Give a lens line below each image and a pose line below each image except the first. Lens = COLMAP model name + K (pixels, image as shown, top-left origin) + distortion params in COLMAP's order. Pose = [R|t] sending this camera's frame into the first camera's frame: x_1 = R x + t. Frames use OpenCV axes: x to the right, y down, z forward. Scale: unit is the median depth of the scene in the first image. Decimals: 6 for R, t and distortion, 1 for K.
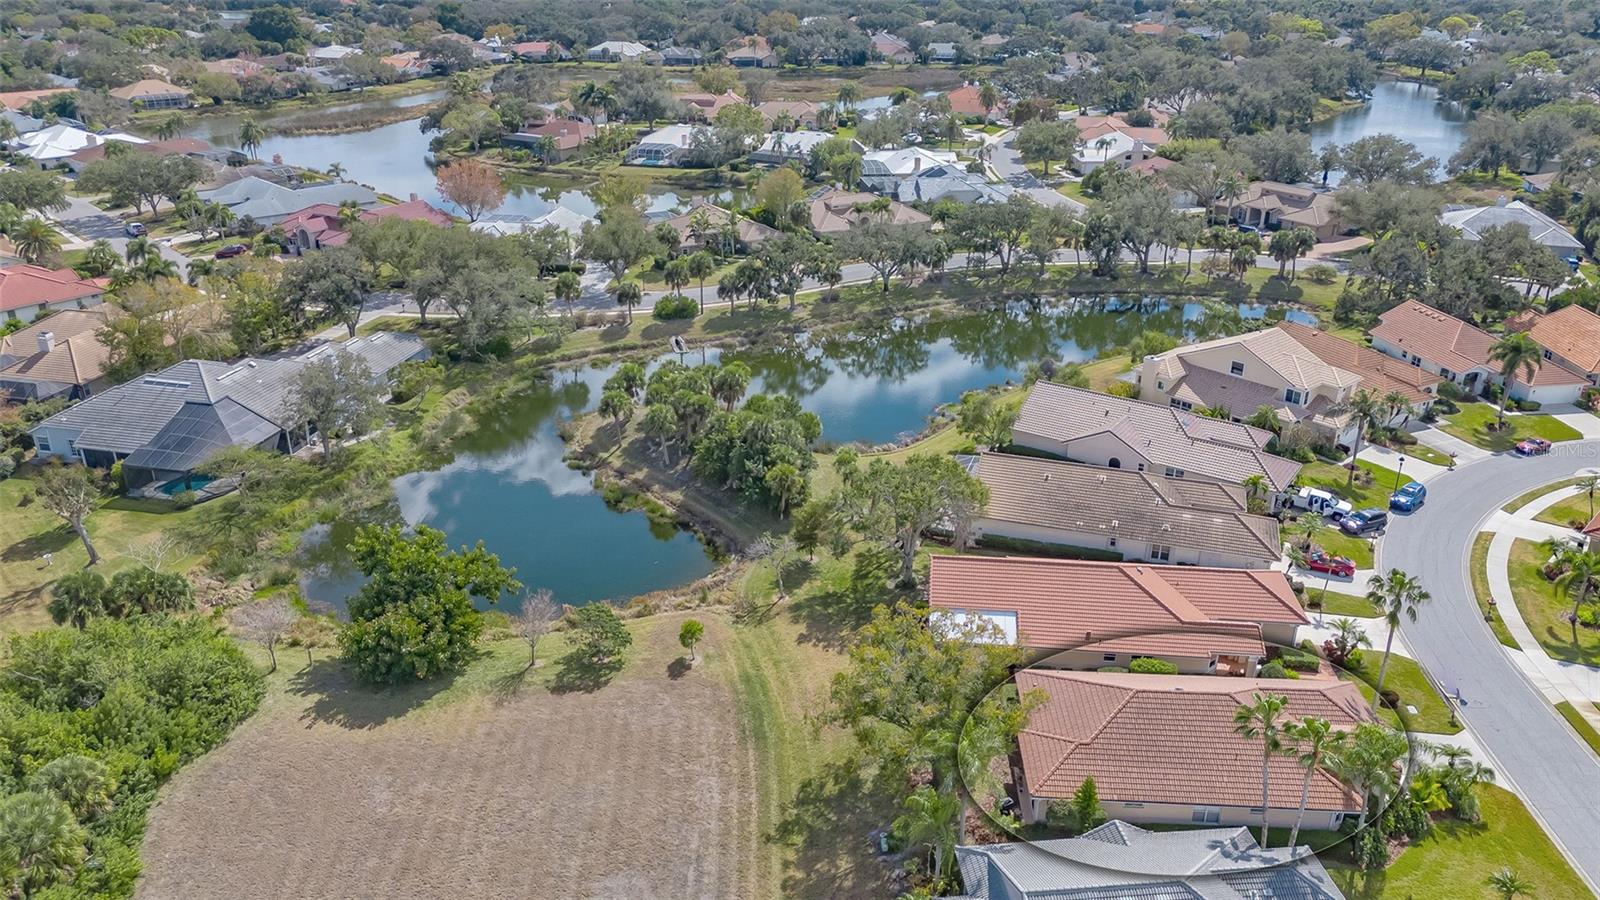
lens RADIAL K [[1183.5, 0, 795.1], [0, 1183.5, 449.8], [0, 0, 1]] dist [0.099845, -0.096519]
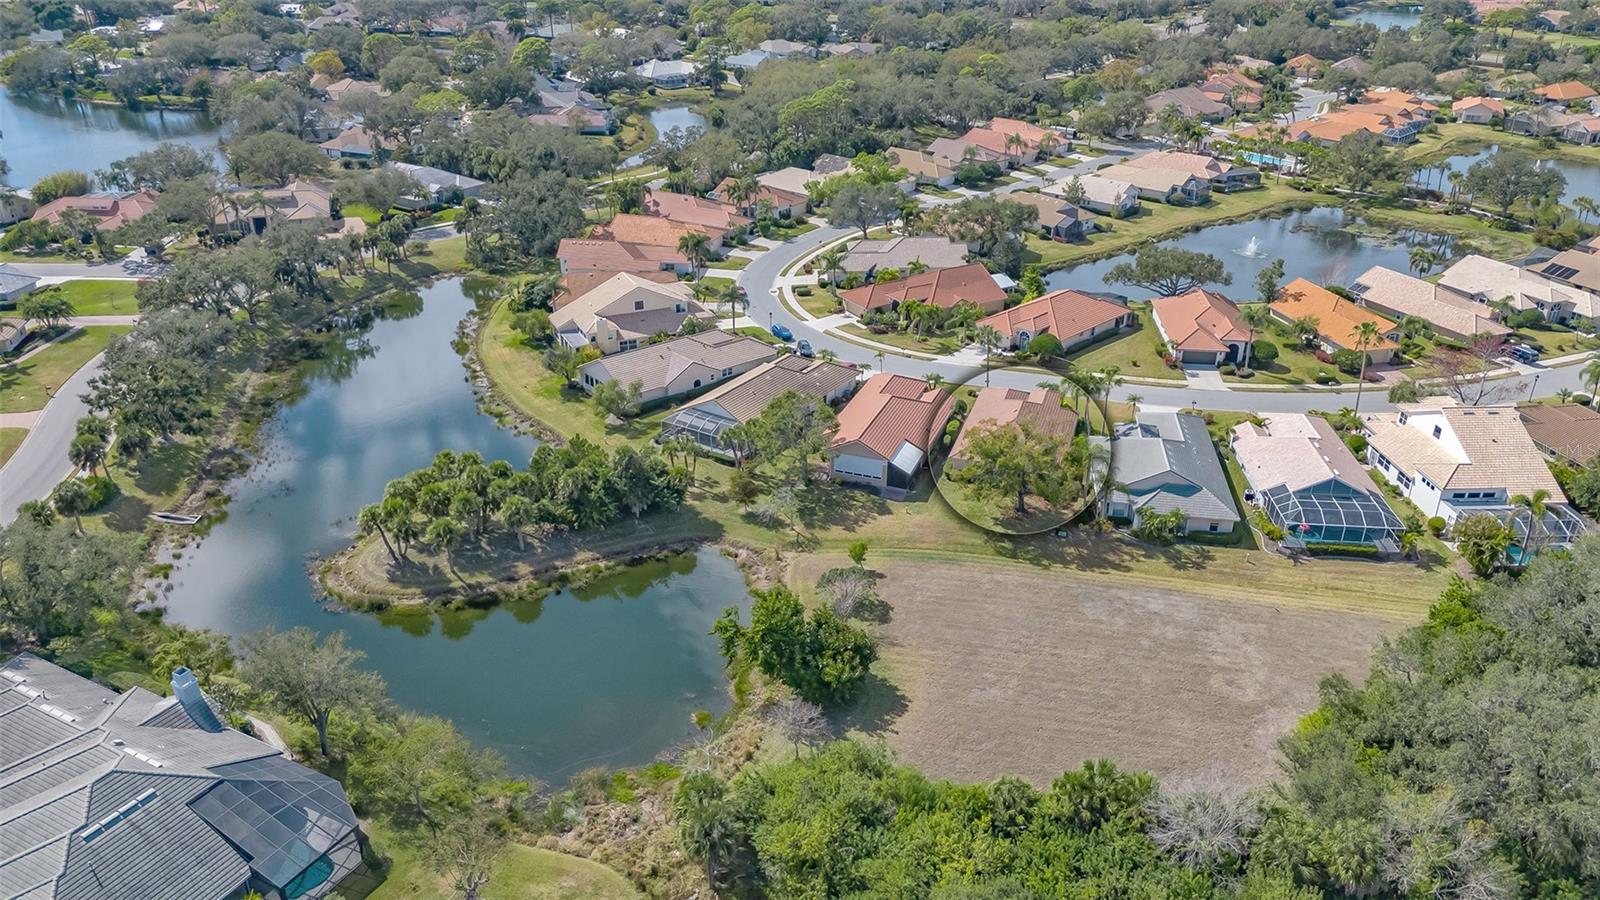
lens RADIAL K [[1183.5, 0, 795.1], [0, 1183.5, 449.8], [0, 0, 1]] dist [0.099845, -0.096519]
pose [[0.261063, -0.419202, 0.869549, -1.027302], [0.382277, 0.872040, 0.305632, -0.327385], [-0.886403, 0.252620, 0.387908, 0.404737]]
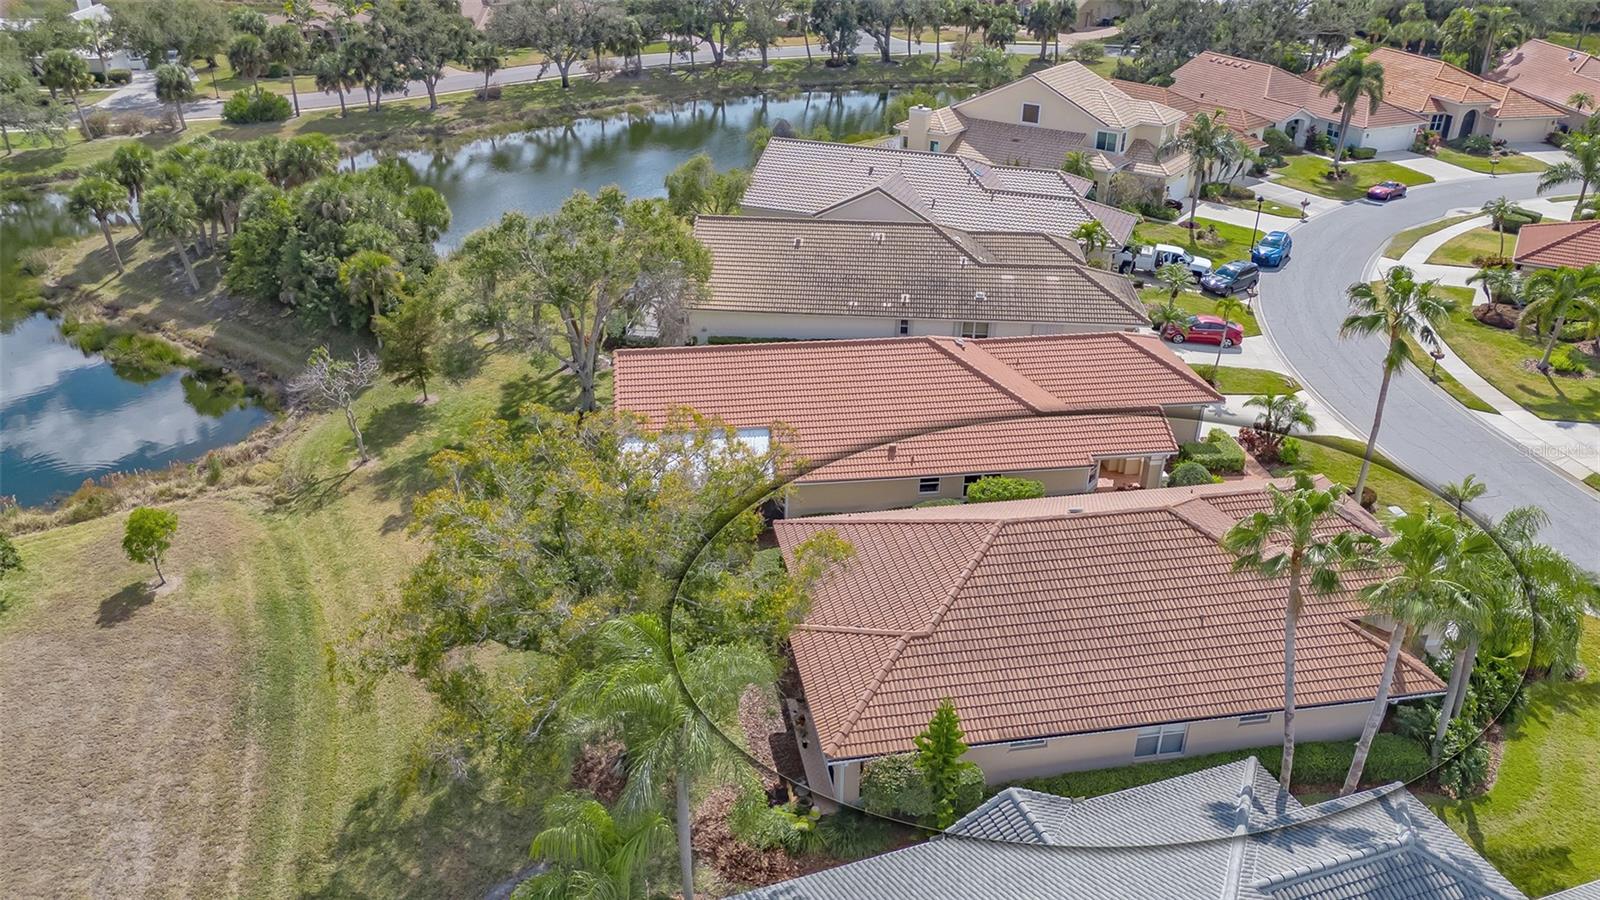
lens RADIAL K [[1183.5, 0, 795.1], [0, 1183.5, 449.8], [0, 0, 1]] dist [0.099845, -0.096519]
pose [[0.973488, -0.100516, 0.205469, 0.065115], [0.087111, 0.993498, 0.073303, 0.085334], [-0.211501, -0.053461, 0.975914, 0.355462]]
